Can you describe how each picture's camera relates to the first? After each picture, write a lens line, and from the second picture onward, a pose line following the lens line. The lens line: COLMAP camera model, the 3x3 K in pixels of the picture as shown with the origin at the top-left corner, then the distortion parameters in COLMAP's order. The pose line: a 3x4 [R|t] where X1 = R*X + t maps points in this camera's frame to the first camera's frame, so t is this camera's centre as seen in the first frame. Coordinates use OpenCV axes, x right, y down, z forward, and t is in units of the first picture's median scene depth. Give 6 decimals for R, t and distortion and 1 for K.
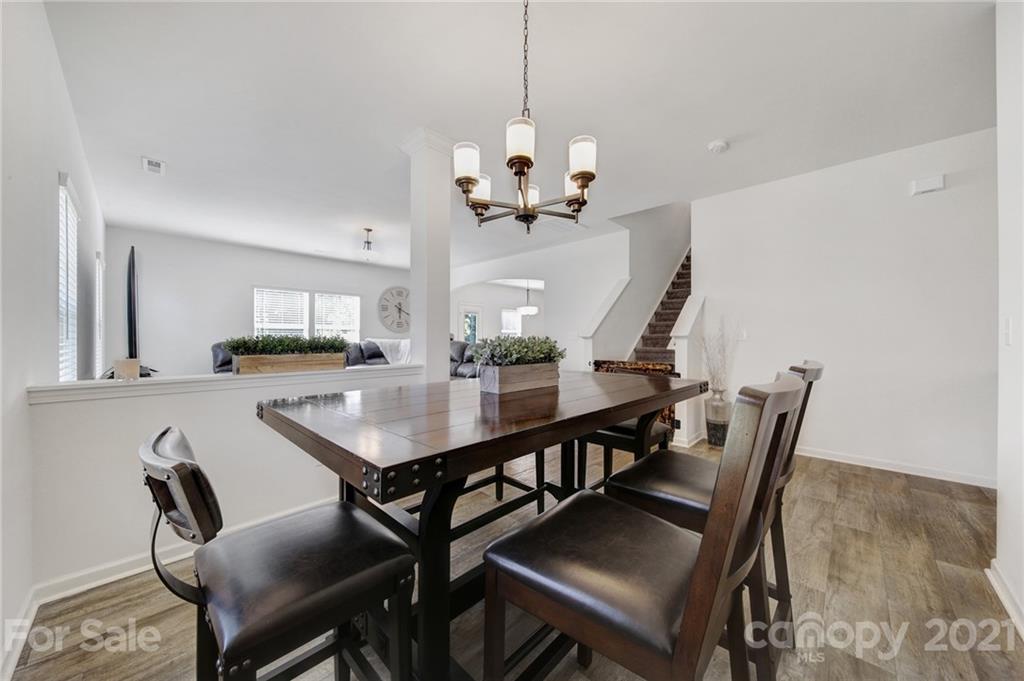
lens RADIAL K [[358.3, 0, 517.5], [0, 358.3, 338.1], [0, 0, 1]] dist [0.000753, -0.001301]
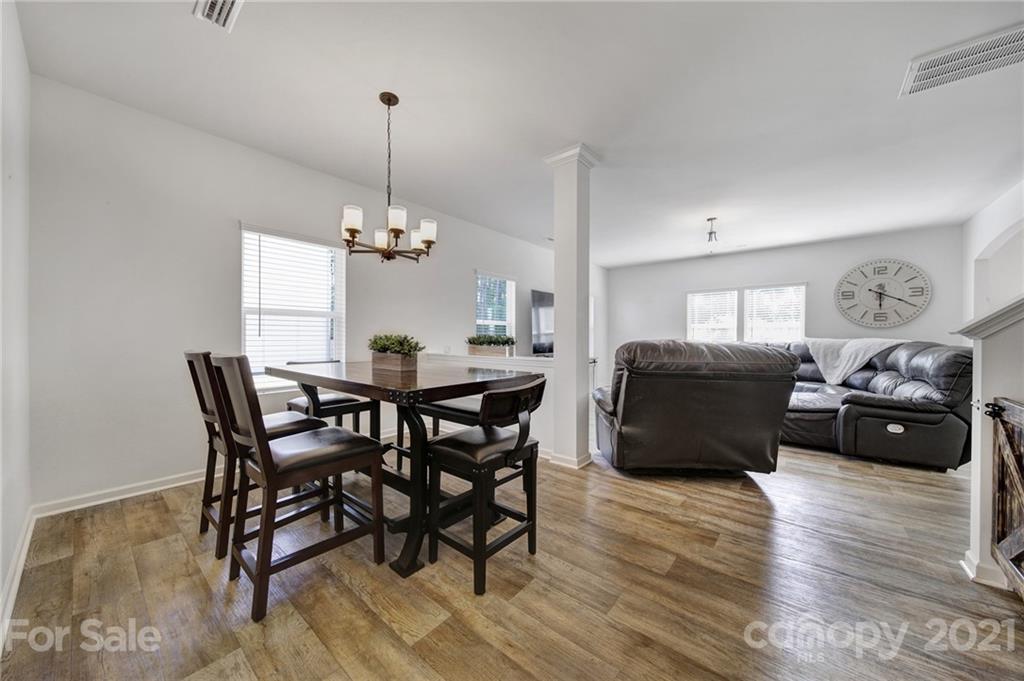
lens RADIAL K [[358.3, 0, 517.8], [0, 358.3, 336.9], [0, 0, 1]] dist [0.000753, -0.001301]
pose [[0.067833, 0.000514, -0.997697, 0.341378], [-0.001362, 0.999999, 0.000422, -0.000002], [0.997696, 0.001330, 0.067833, 0.329876]]
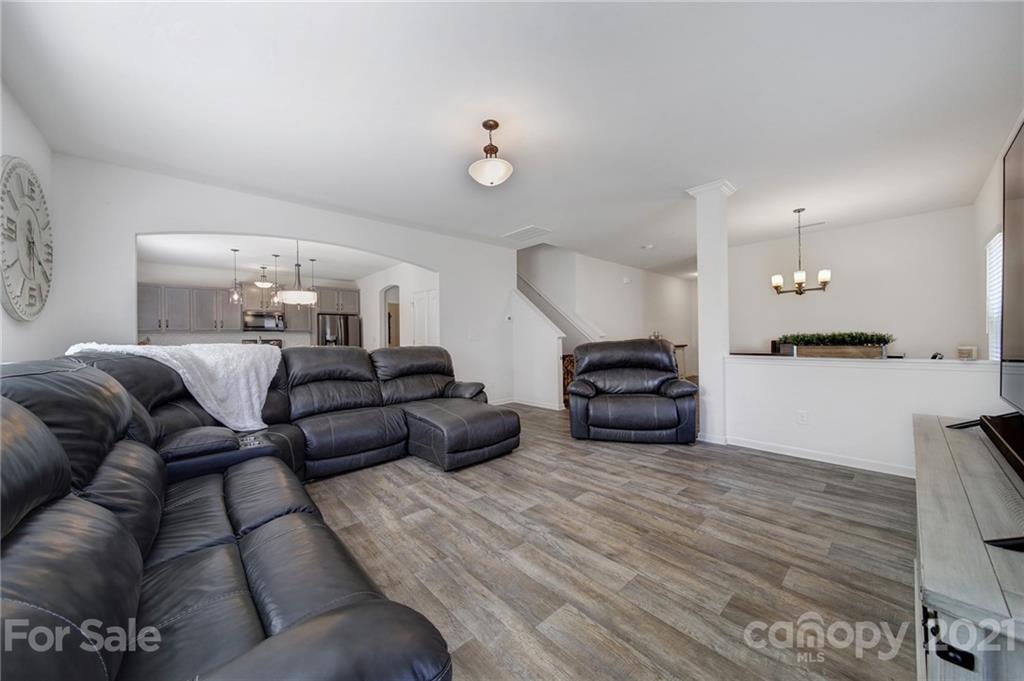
lens RADIAL K [[358.3, 0, 505.0], [0, 358.3, 331.0], [0, 0, 1]] dist [0.000753, -0.001301]
pose [[0.087815, 0.017829, 0.995977, -0.684812], [0.011040, 0.999761, -0.018870, -0.001302], [-0.996076, 0.012653, 0.087598, 0.695965]]
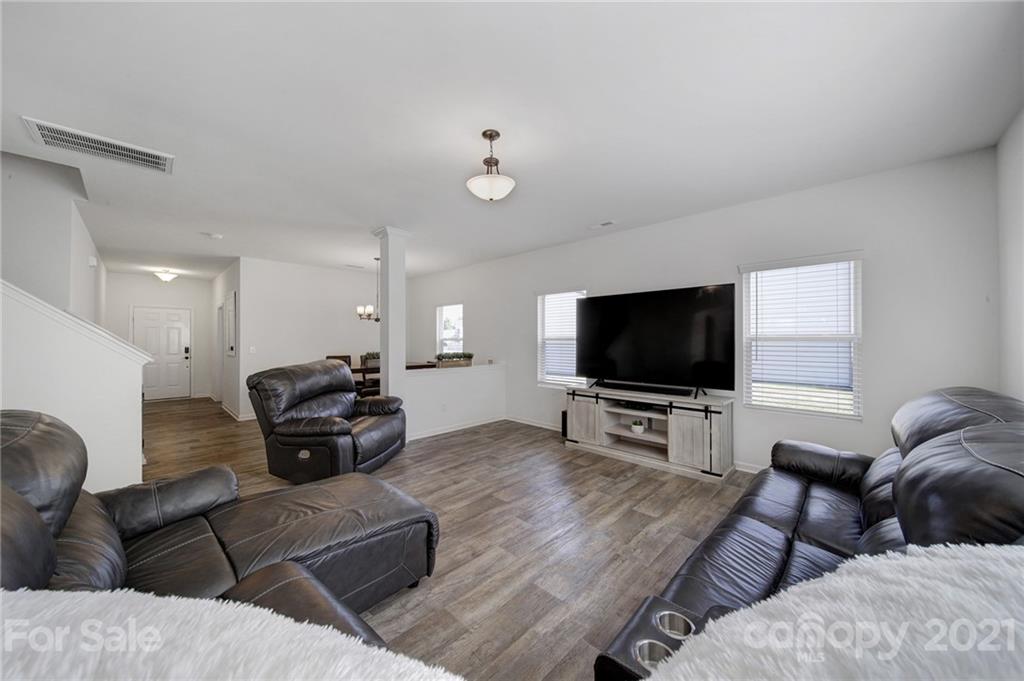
lens RADIAL K [[358.3, 0, 514.9], [0, 358.3, 338.3], [0, 0, 1]] dist [0.000753, -0.001301]
pose [[-0.999948, -0.000562, 0.010179, -0.335491], [-0.000641, 0.999970, -0.007690, -0.027782], [-0.010174, -0.007696, -0.999919, 1.082223]]
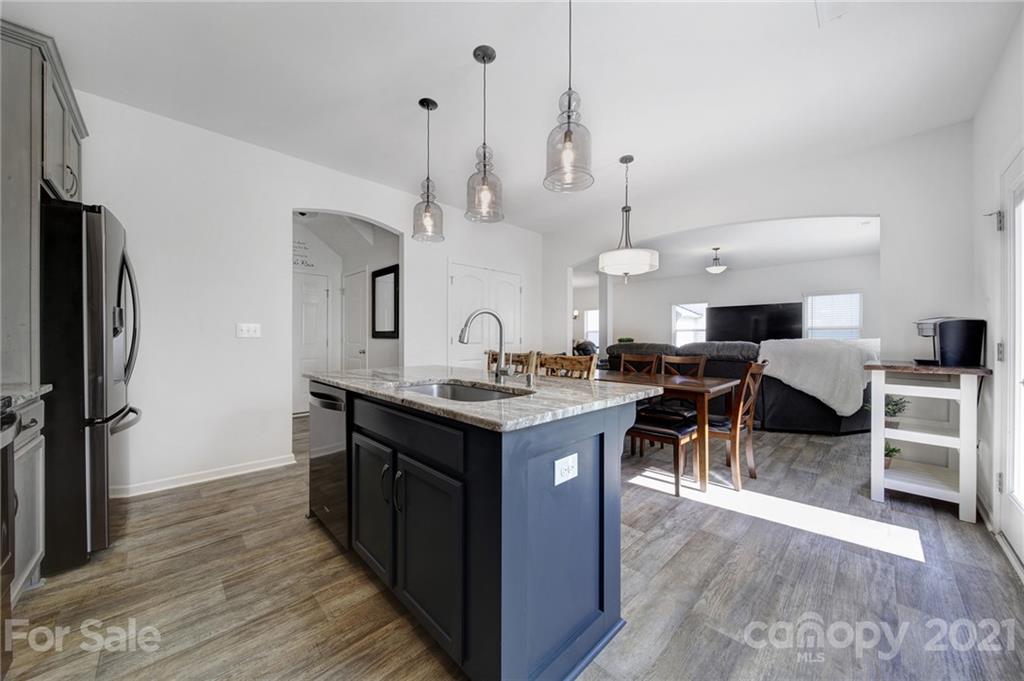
lens RADIAL K [[358.3, 0, 507.8], [0, 358.3, 341.8], [0, 0, 1]] dist [0.000753, -0.001301]
pose [[-0.998560, -0.005316, 0.053376, 0.161037], [-0.005077, 0.999976, 0.004610, 0.007929], [-0.053399, 0.004333, -0.998564, 1.665458]]
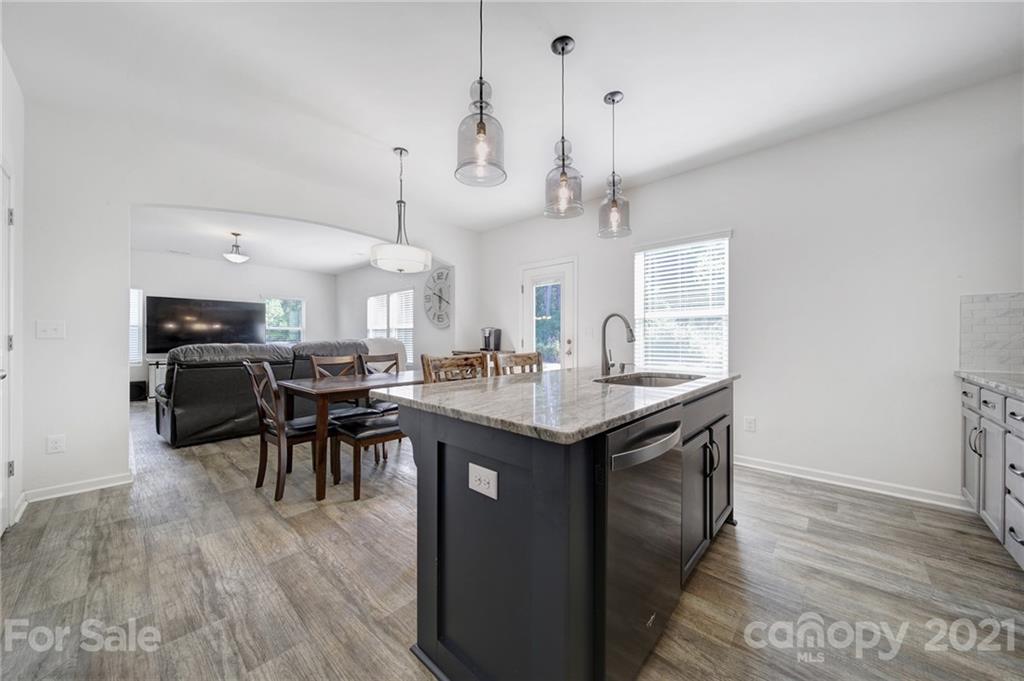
lens RADIAL K [[358.3, 0, 512.4], [0, 358.3, 337.0], [0, 0, 1]] dist [0.000753, -0.001301]
pose [[0.013372, -0.007830, -0.999880, 0.478616], [0.002869, 0.999966, -0.007792, 0.007884], [0.999906, -0.002764, 0.013394, 1.334635]]
